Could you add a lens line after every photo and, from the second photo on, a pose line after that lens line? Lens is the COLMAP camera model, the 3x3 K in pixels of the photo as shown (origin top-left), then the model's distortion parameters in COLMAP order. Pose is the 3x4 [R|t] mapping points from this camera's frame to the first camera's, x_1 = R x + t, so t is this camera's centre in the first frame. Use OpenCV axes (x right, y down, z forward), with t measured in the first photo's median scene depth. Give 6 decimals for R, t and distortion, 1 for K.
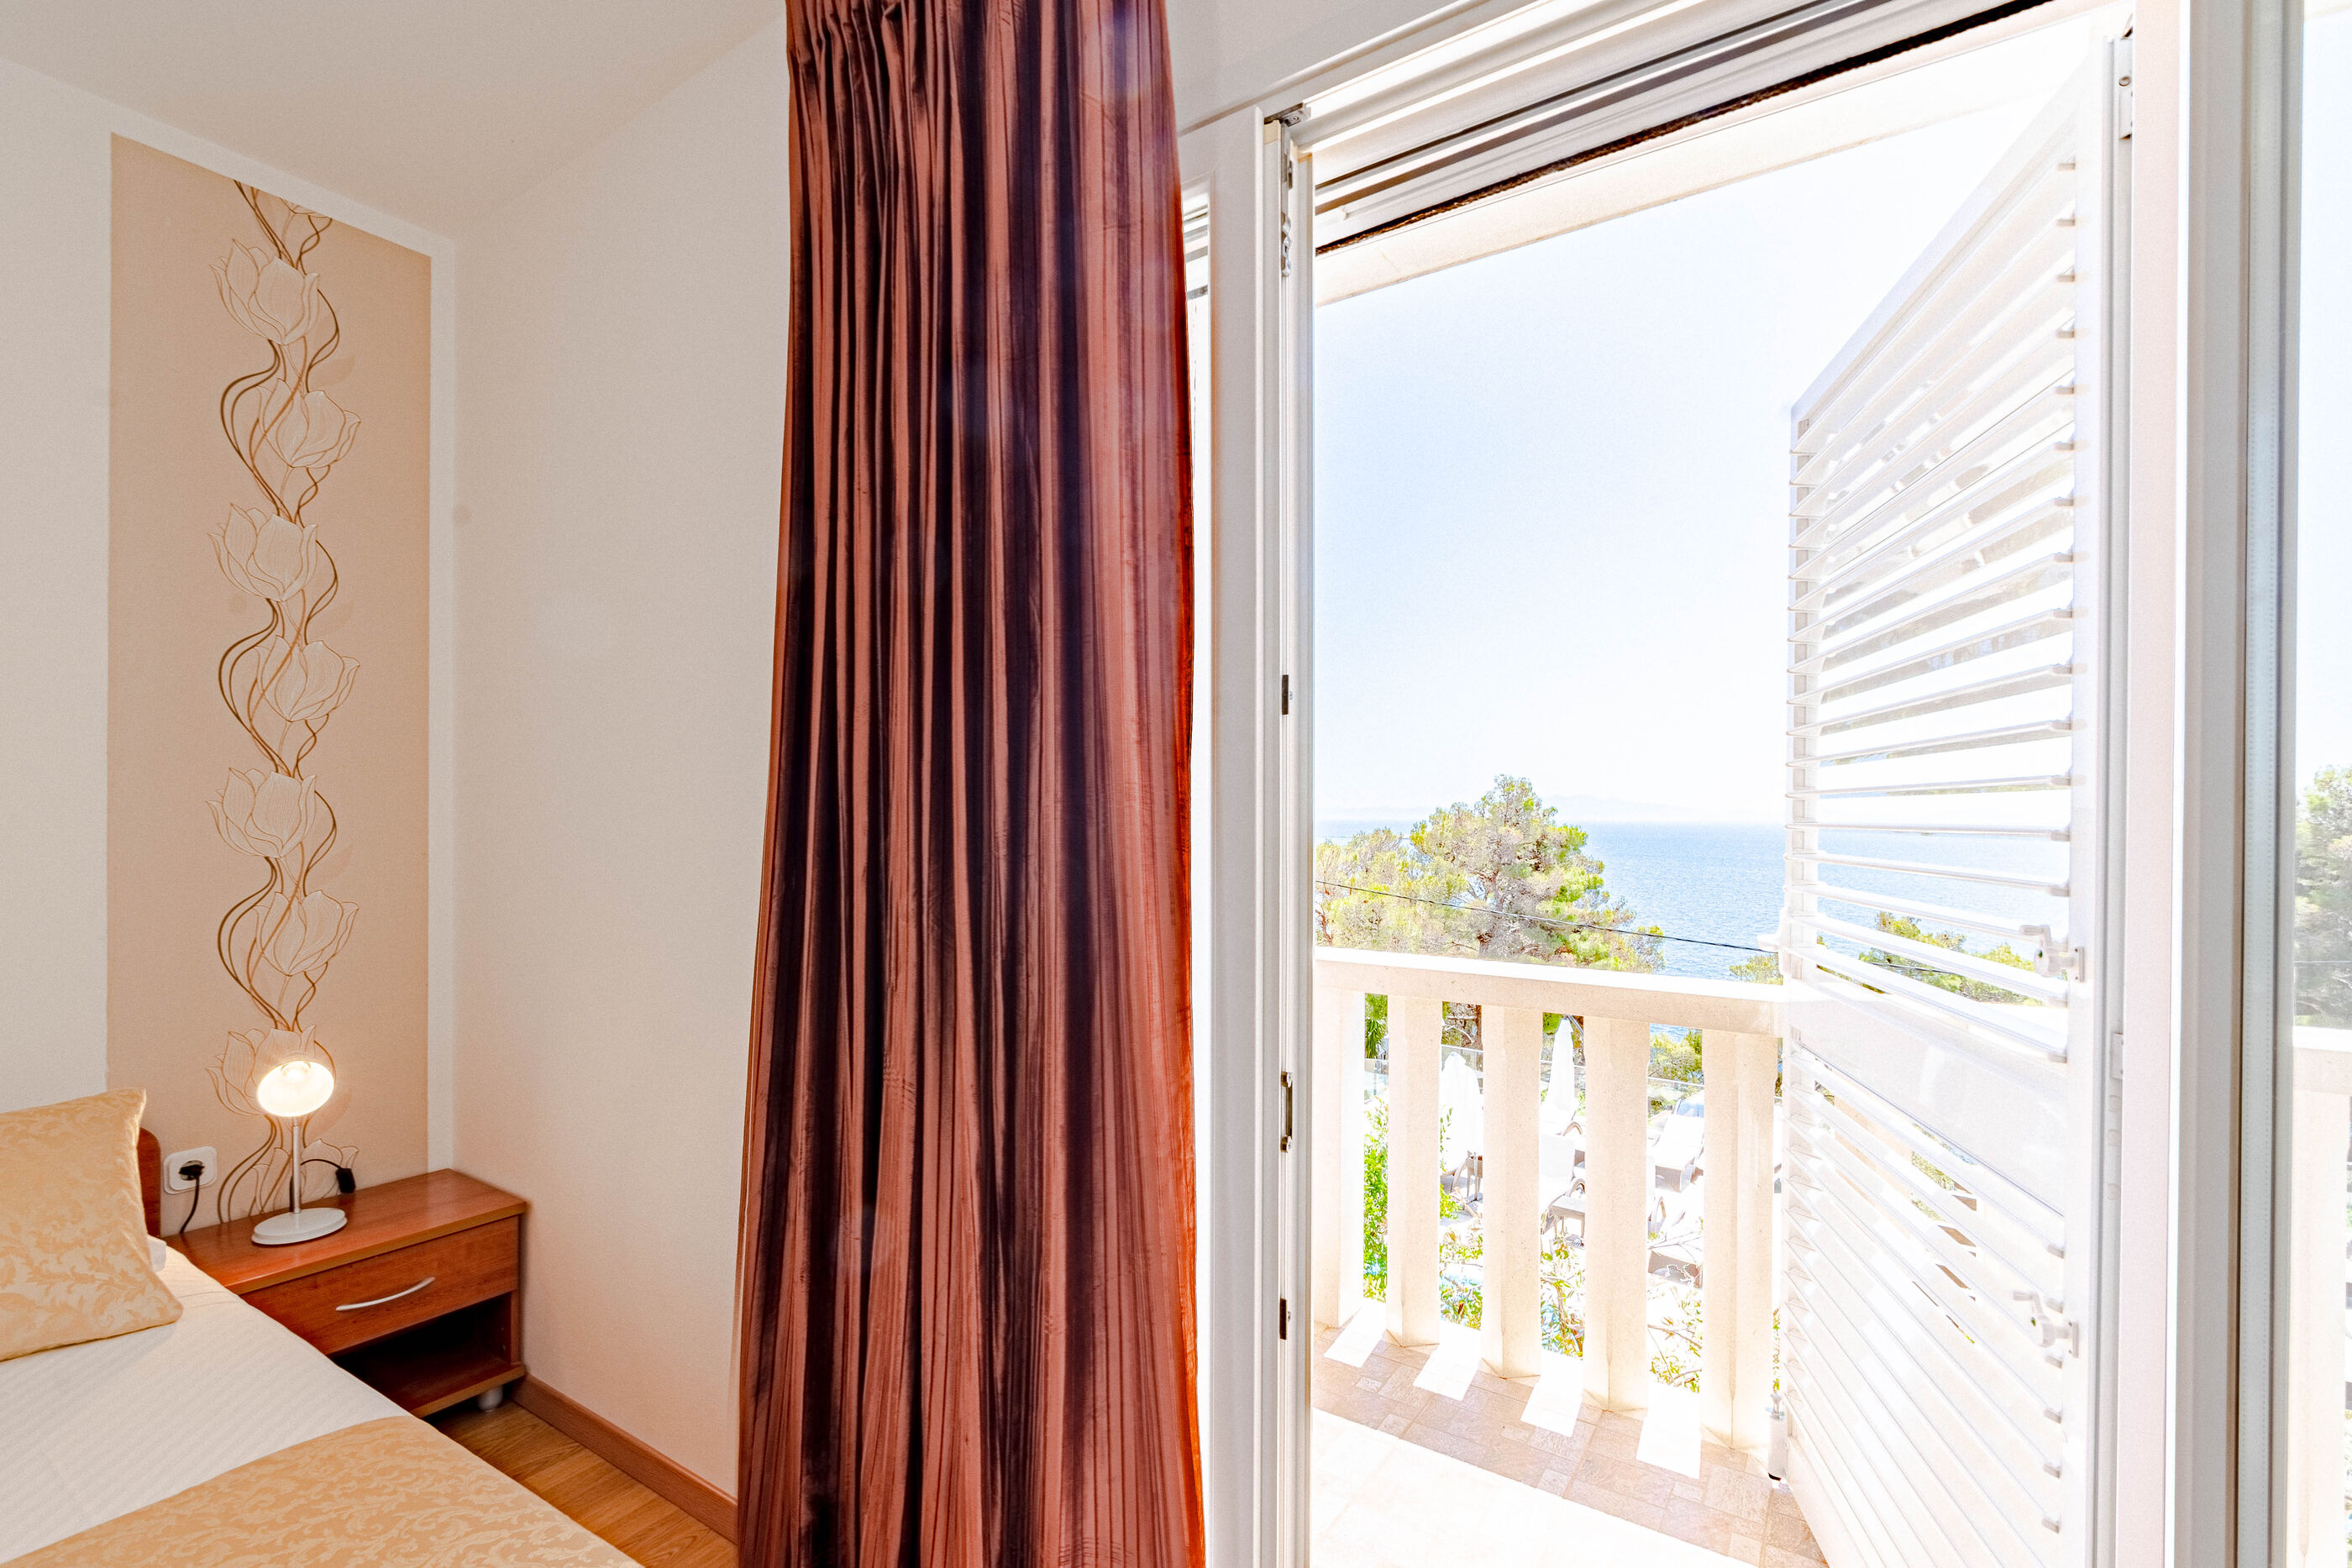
lens RADIAL K [[1063.2, 0, 1155.4], [0, 1063.2, 819.8], [0, 0, 1]] dist [0.039106, -0.028076]
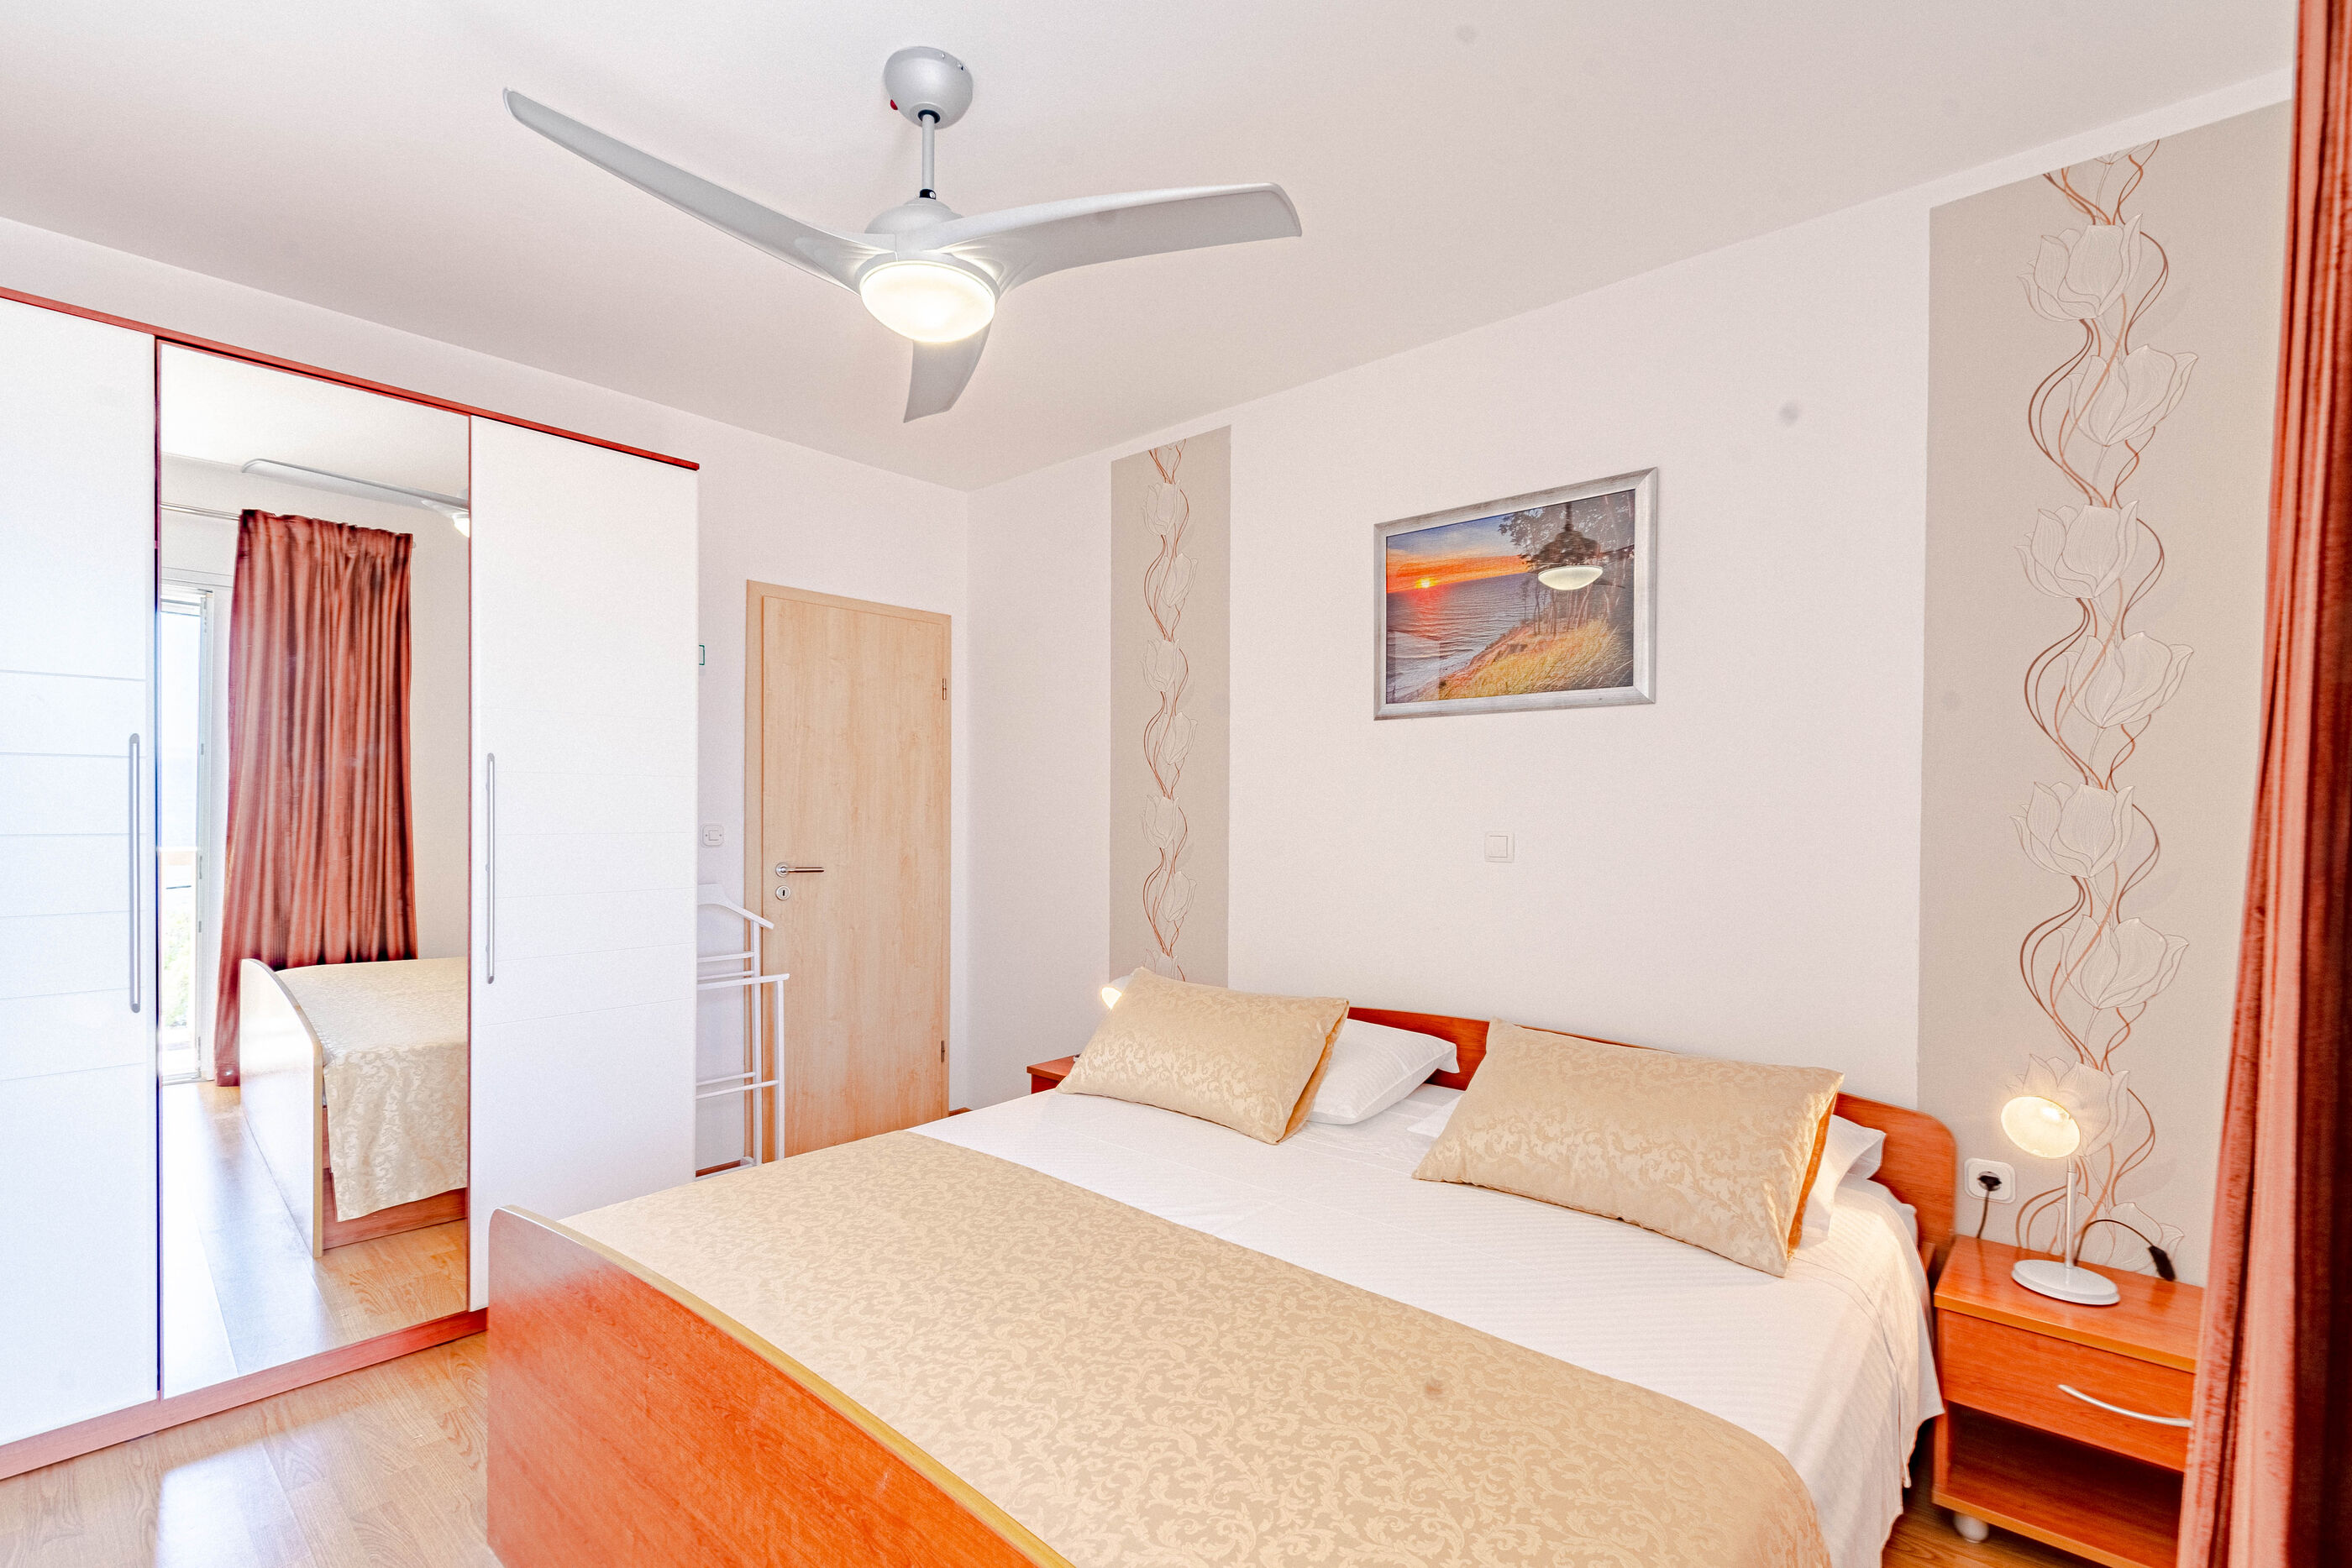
lens RADIAL K [[1137.5, 0, 1172.7], [0, 1137.5, 816.2], [0, 0, 1]] dist [-0.021302, 0.000113]
pose [[-0.192421, -0.009530, -0.981266, 0.866711], [-0.012046, 0.999900, -0.007349, -0.002719], [0.981238, 0.010406, -0.192517, 1.344658]]
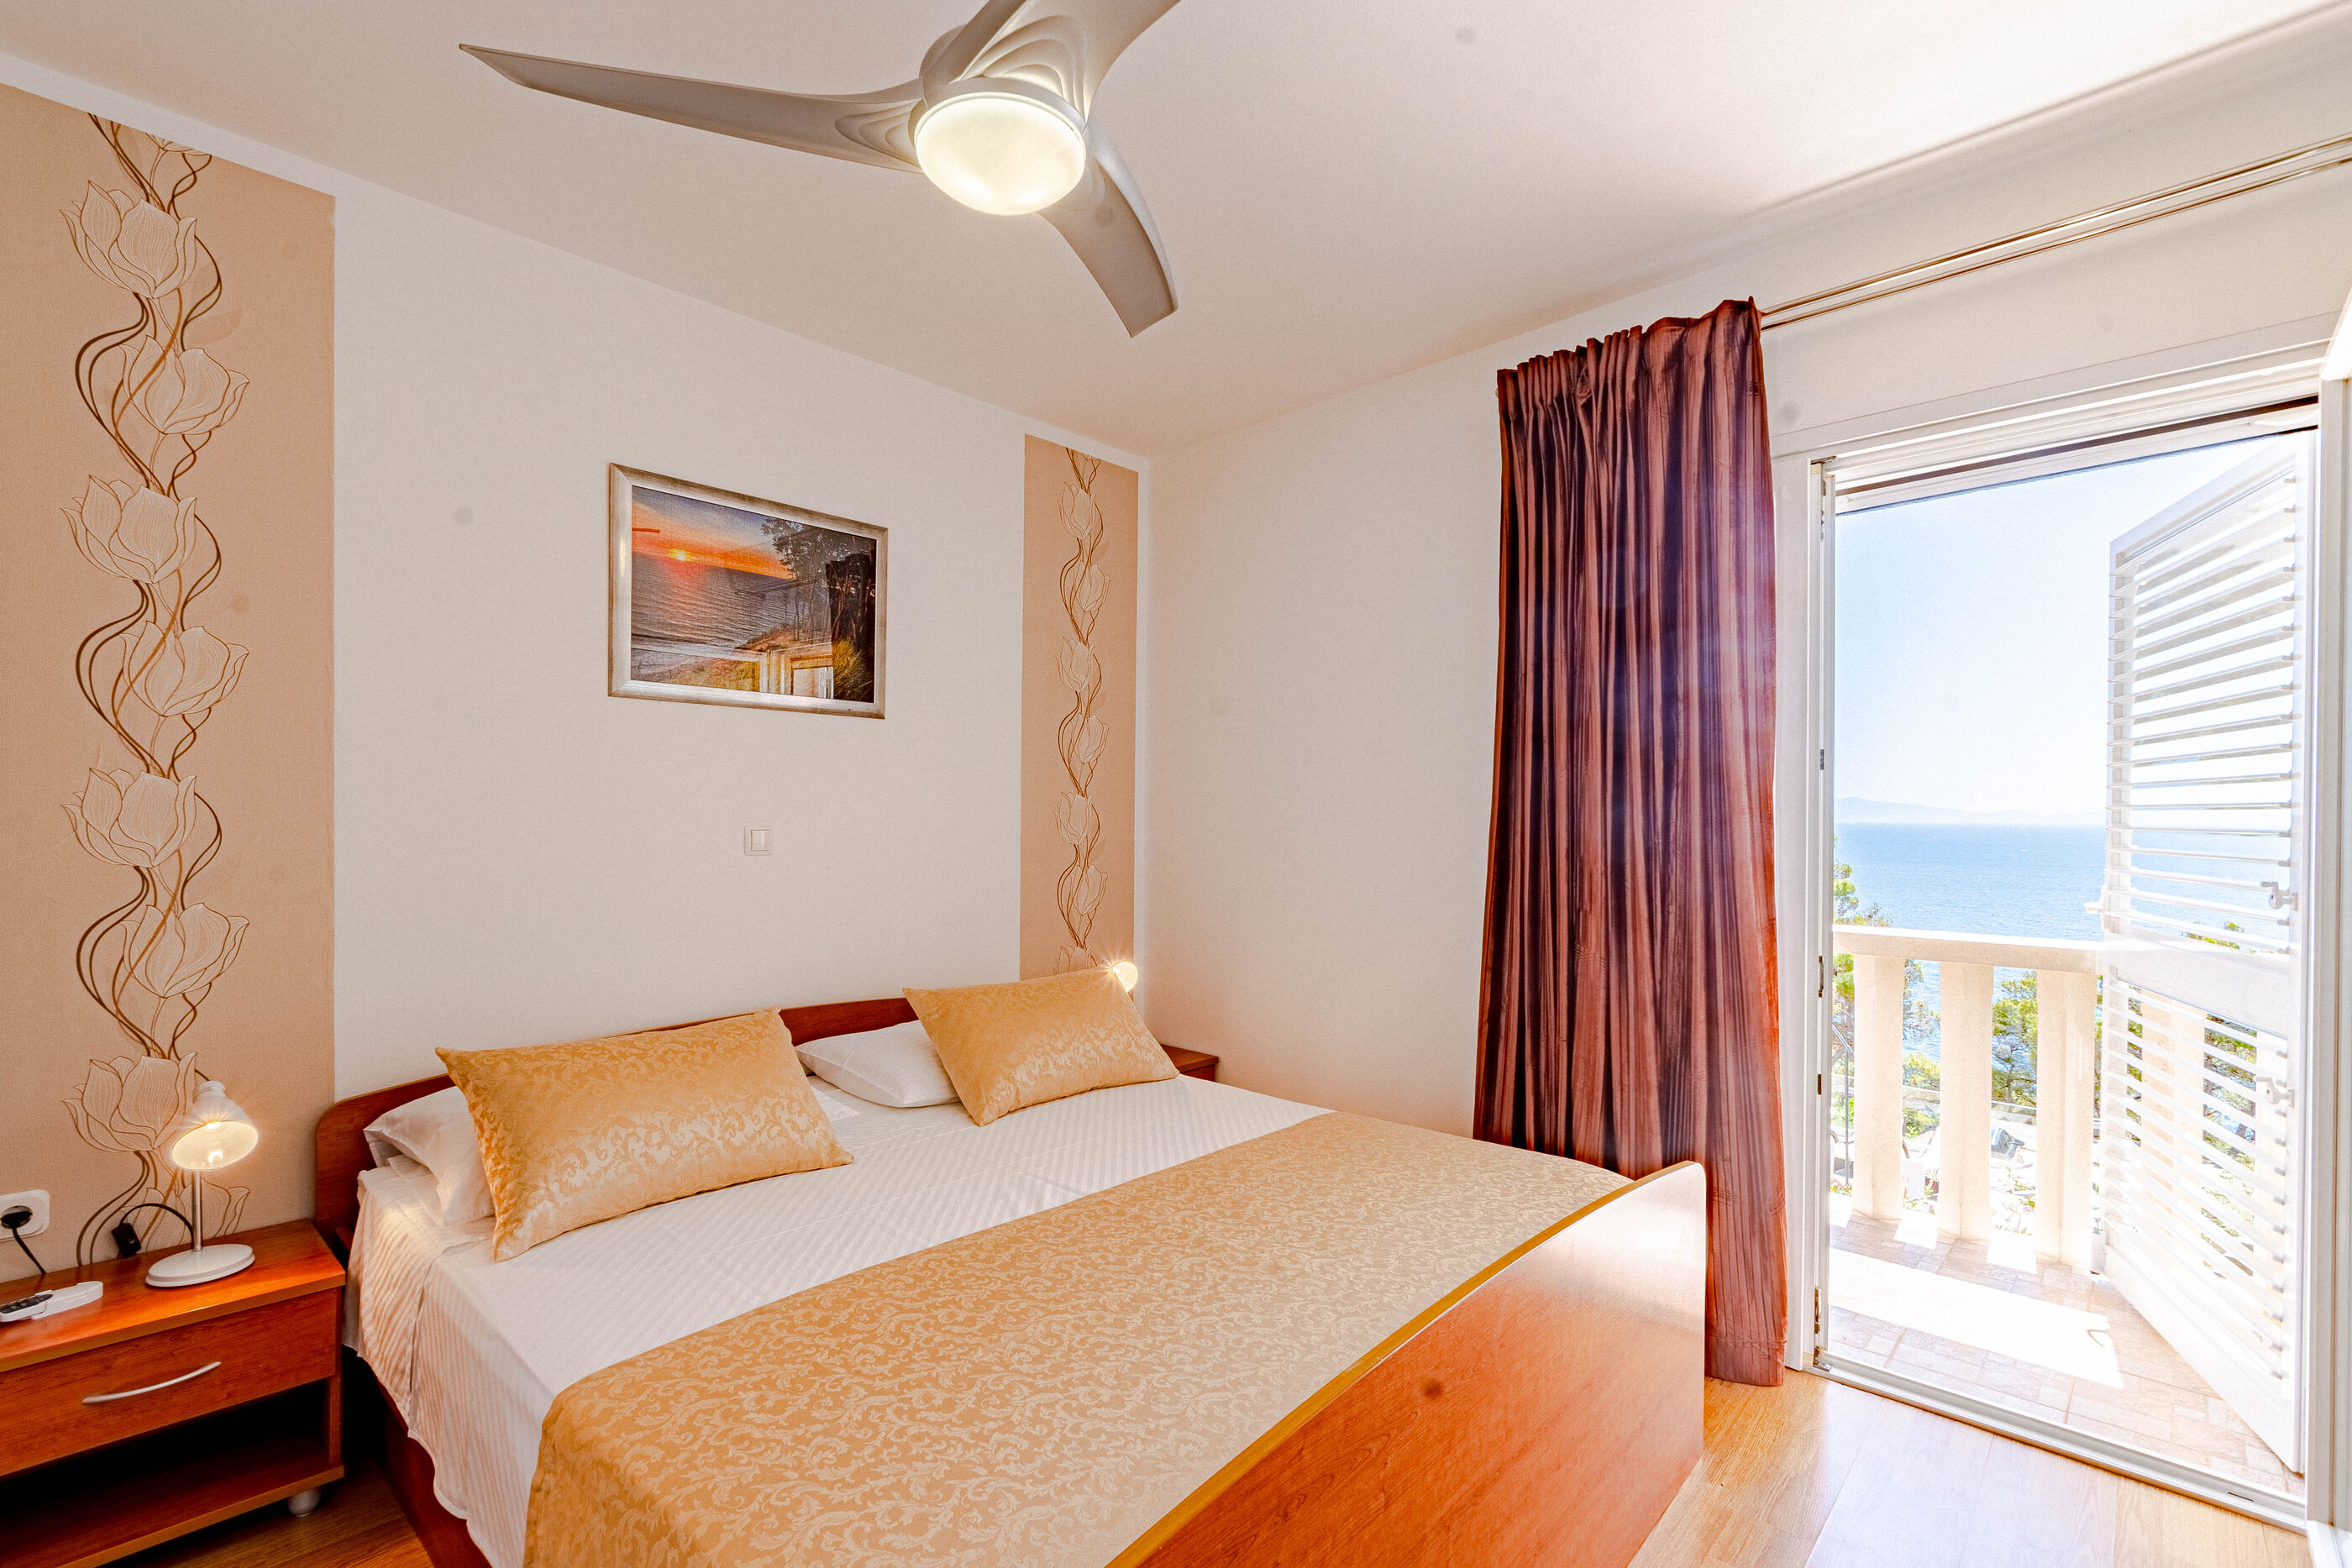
lens RADIAL K [[1043.3, 0, 1177.4], [0, 1043.3, 817.4], [0, 0, 1]] dist [0.001646, -0.005876]
pose [[0.984804, -0.000044, -0.173670, -0.382753], [-0.000680, 0.999991, -0.004108, -0.002866], [0.173668, 0.004164, 0.984795, -0.572171]]
